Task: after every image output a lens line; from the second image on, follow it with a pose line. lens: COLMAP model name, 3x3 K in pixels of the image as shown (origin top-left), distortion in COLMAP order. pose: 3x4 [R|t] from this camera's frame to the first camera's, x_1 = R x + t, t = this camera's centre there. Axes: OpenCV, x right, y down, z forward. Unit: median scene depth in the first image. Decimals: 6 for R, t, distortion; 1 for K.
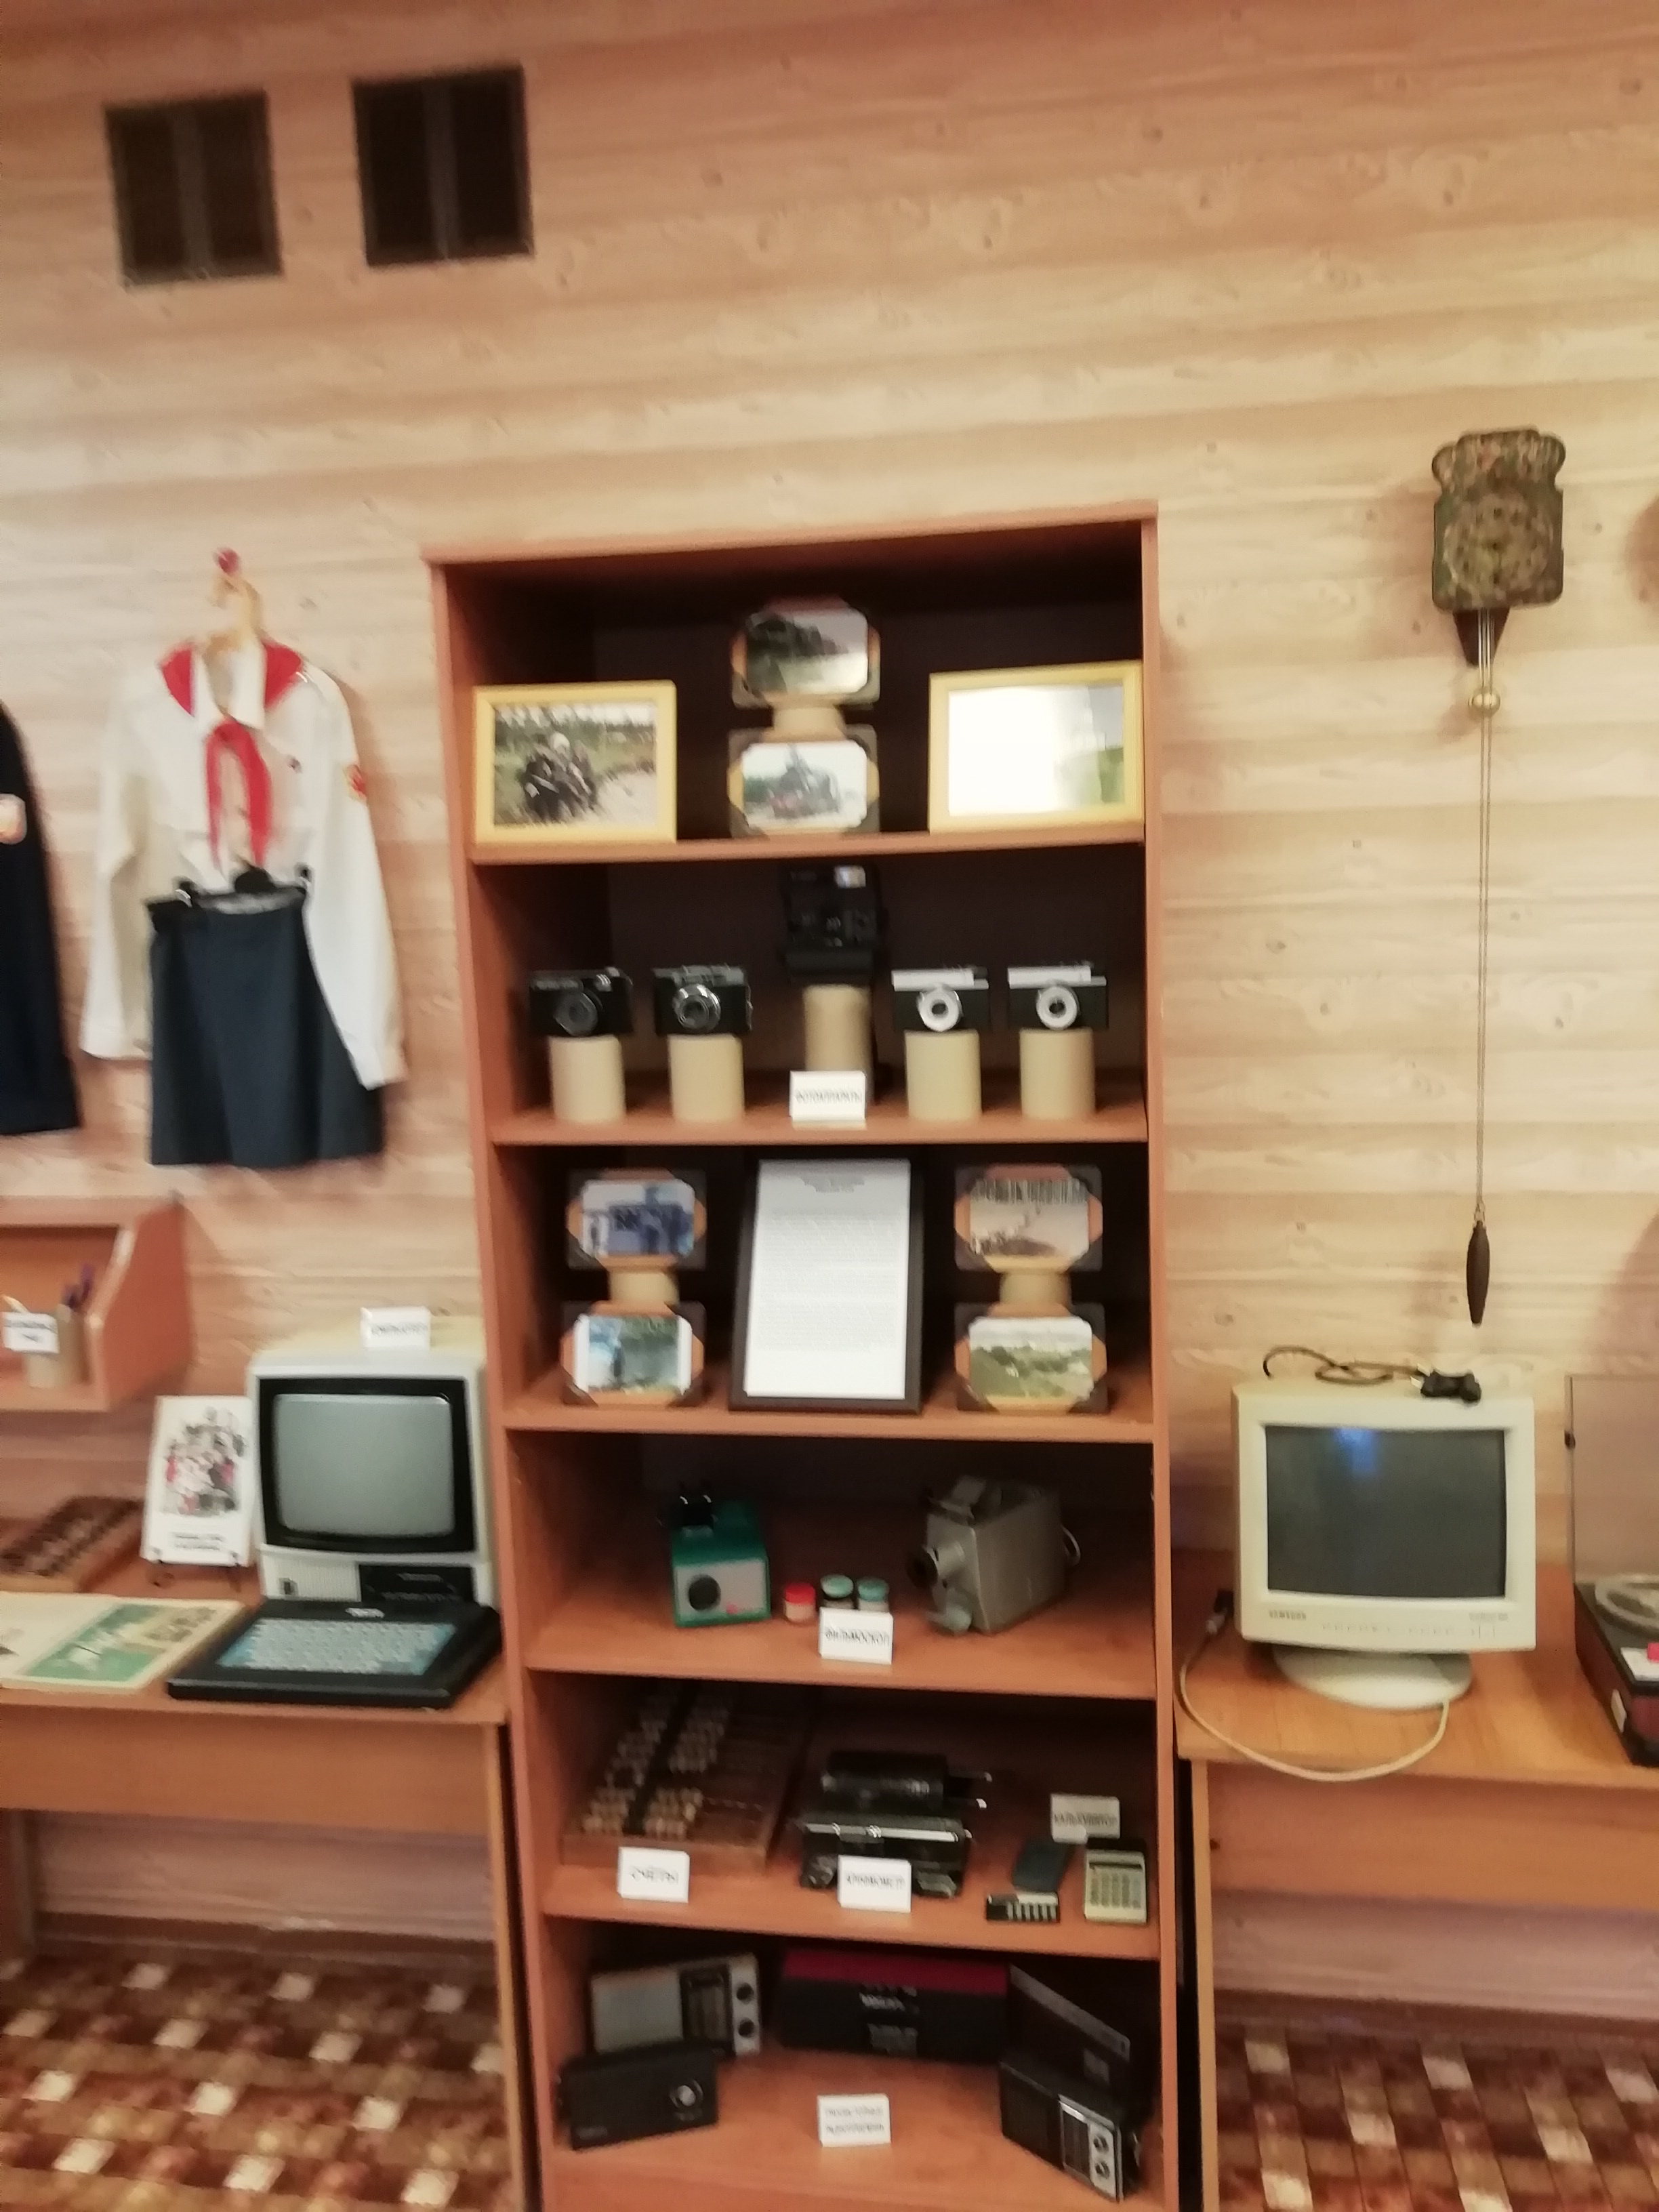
lens RADIAL K [[1641.6, 0, 843.5], [0, 1641.6, 1103.0], [0, 0, 1]] dist [0.009385, 0.000231]
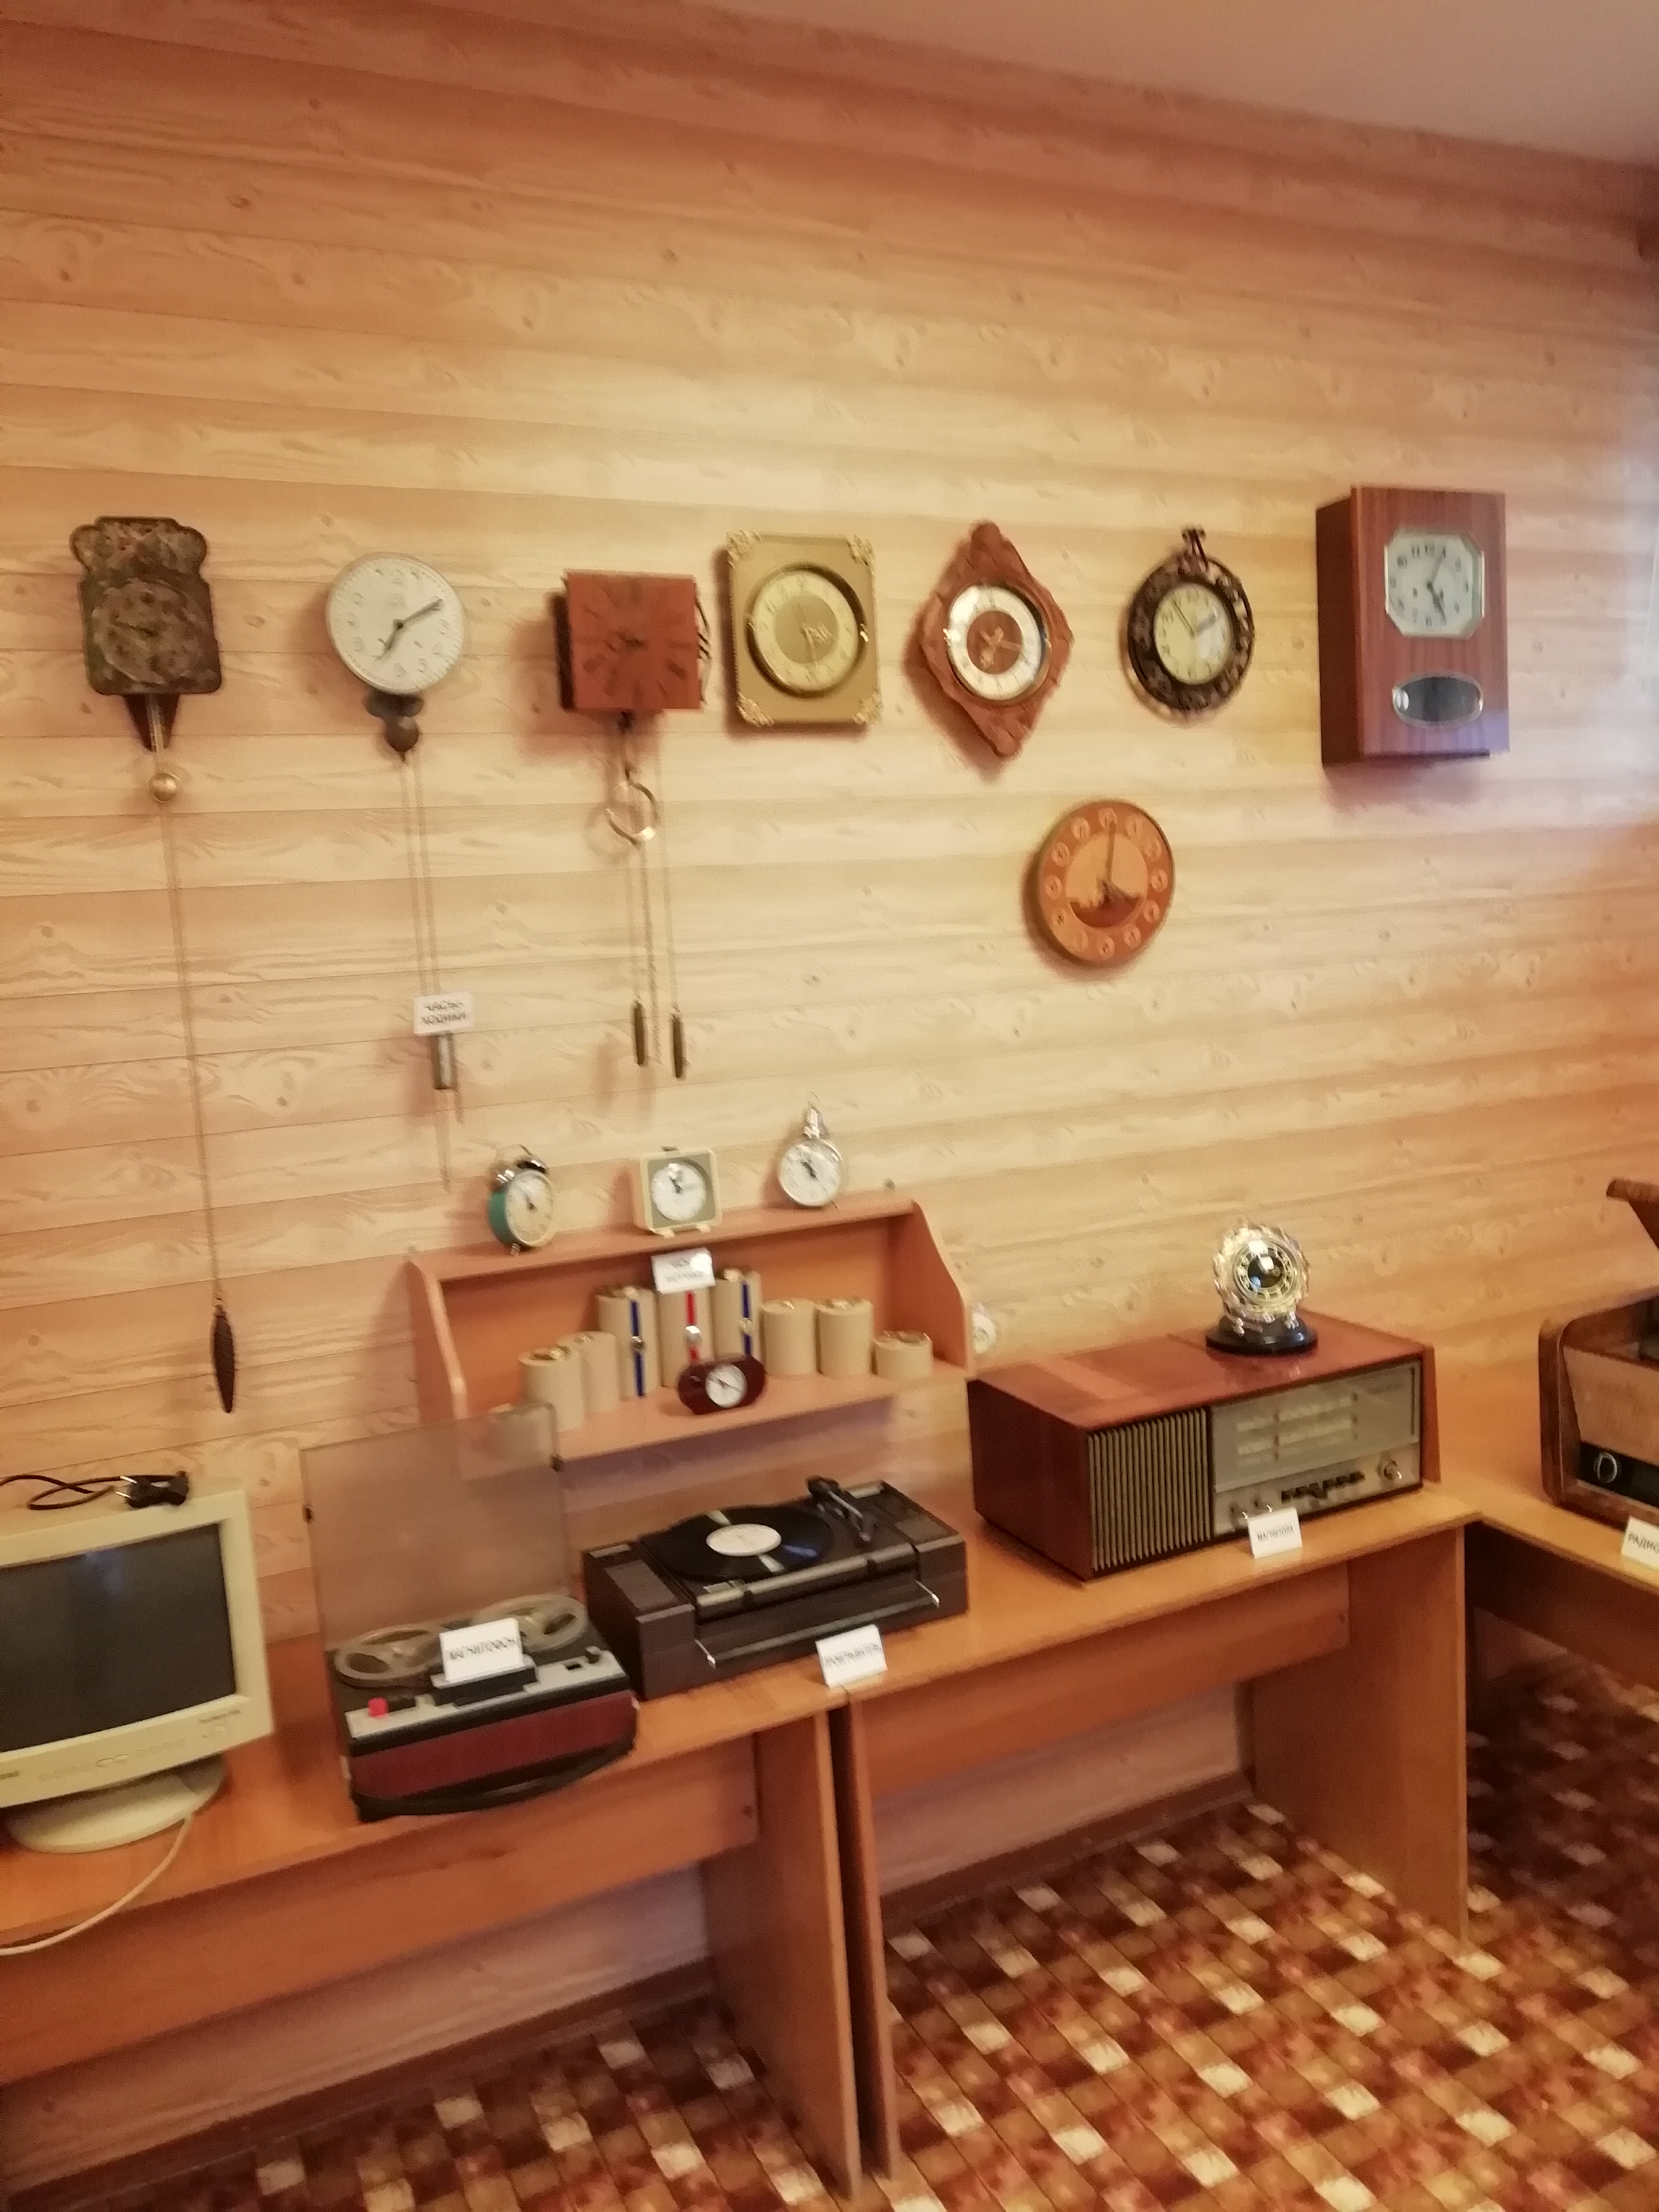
lens RADIAL K [[1641.6, 0, 843.5], [0, 1641.6, 1103.0], [0, 0, 1]] dist [0.009385, 0.000231]
pose [[0.830643, -0.084601, 0.550340, 0.172847], [0.102208, 0.994762, -0.001346, -0.011696], [-0.547344, 0.057367, 0.834940, -0.041732]]
